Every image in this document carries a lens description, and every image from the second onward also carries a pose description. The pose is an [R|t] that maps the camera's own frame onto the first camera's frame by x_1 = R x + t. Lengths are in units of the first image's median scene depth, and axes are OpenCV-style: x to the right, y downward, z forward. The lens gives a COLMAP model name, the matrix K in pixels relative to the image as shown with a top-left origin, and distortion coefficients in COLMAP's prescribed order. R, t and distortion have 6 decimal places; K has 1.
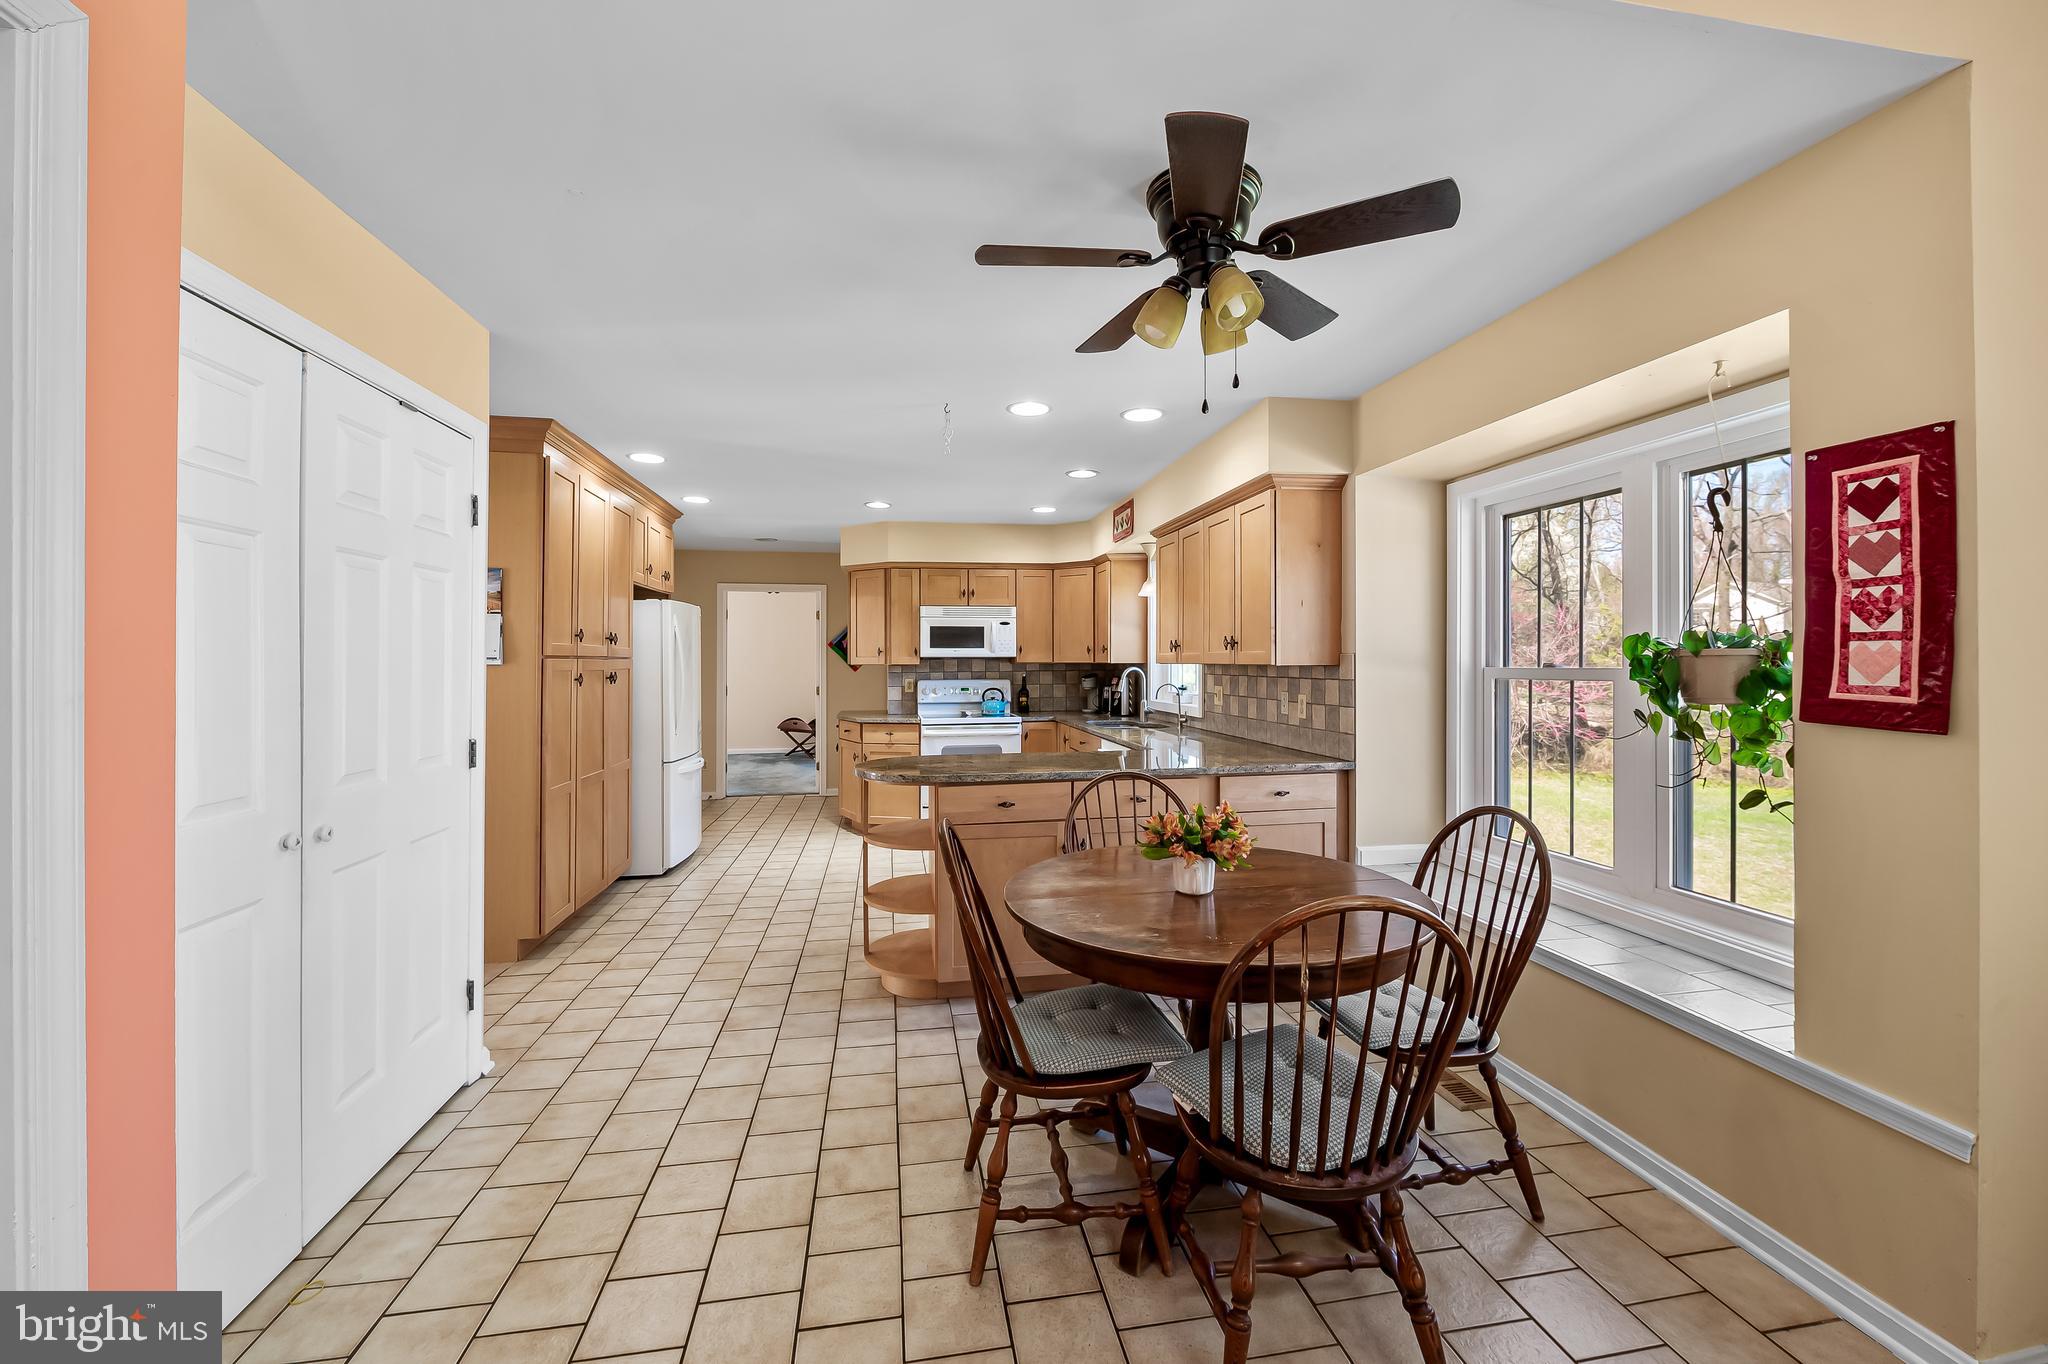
lens RADIAL K [[827.6, 0, 1035.8], [0, 827.6, 656.8], [0, 0, 1]] dist [0.000068, -0.007348]
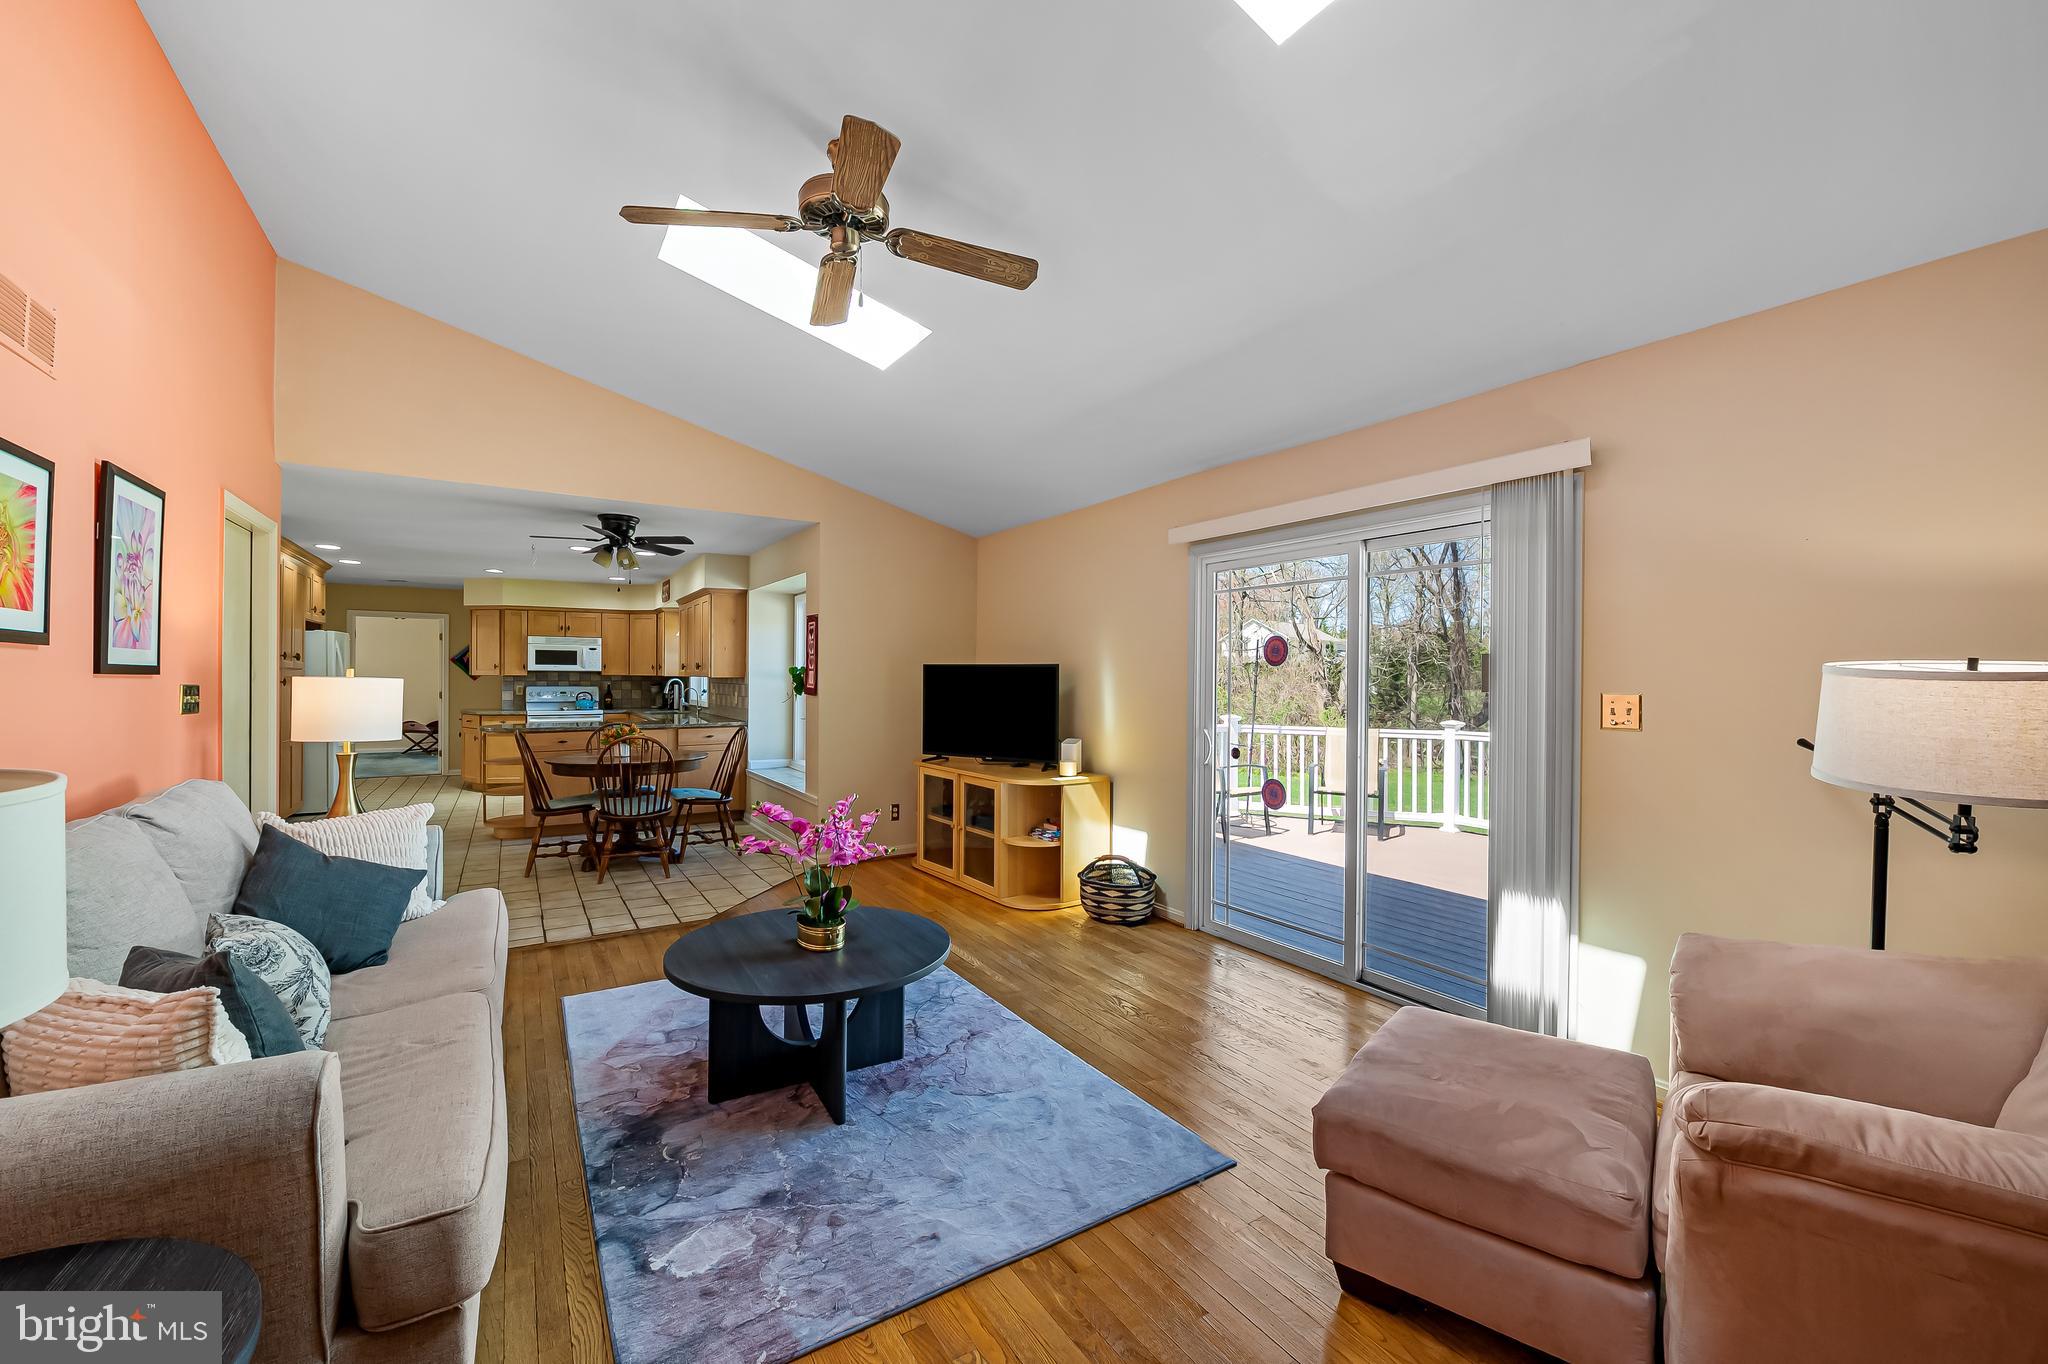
lens RADIAL K [[806.0, 0, 1024.0], [0, 806.0, 682.0], [0, 0, 1]] dist [-0.003335, -0.004833]
pose [[0.924741, 0.007563, 0.380521, 0.133067], [-0.012195, 0.999878, 0.009765, -0.004063], [-0.380401, -0.013670, 0.924721, -0.662673]]
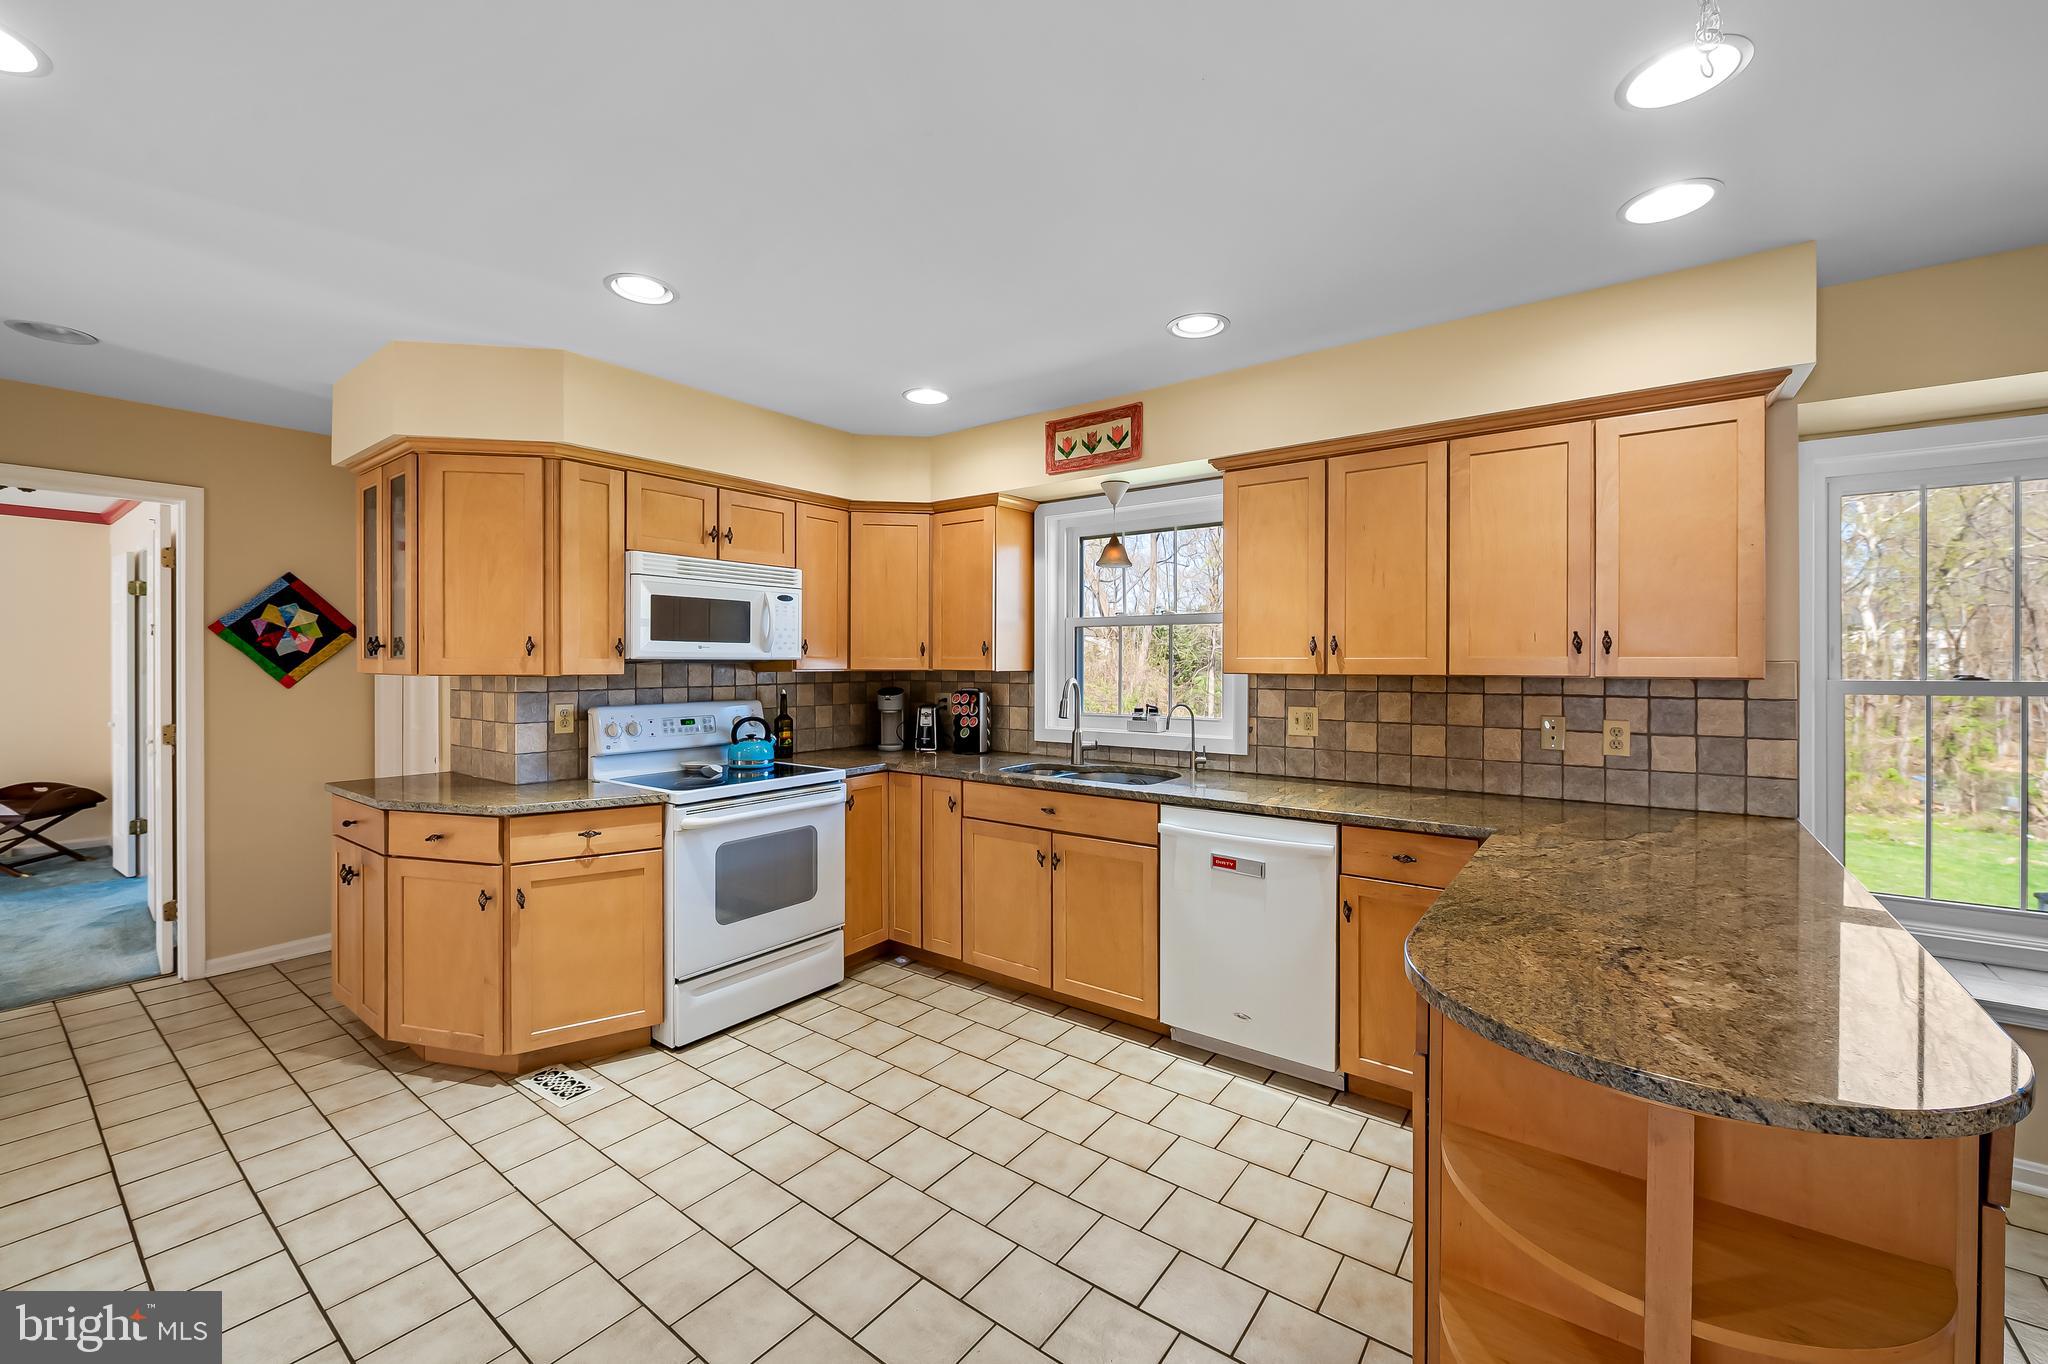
lens RADIAL K [[806.0, 0, 1024.0], [0, 806.0, 682.0], [0, 0, 1]] dist [-0.003335, -0.004833]
pose [[0.724382, -0.012150, 0.689292, -0.292896], [-0.007093, 0.999660, 0.025075, 0.000293], [-0.689363, -0.023053, 0.724050, 0.514181]]
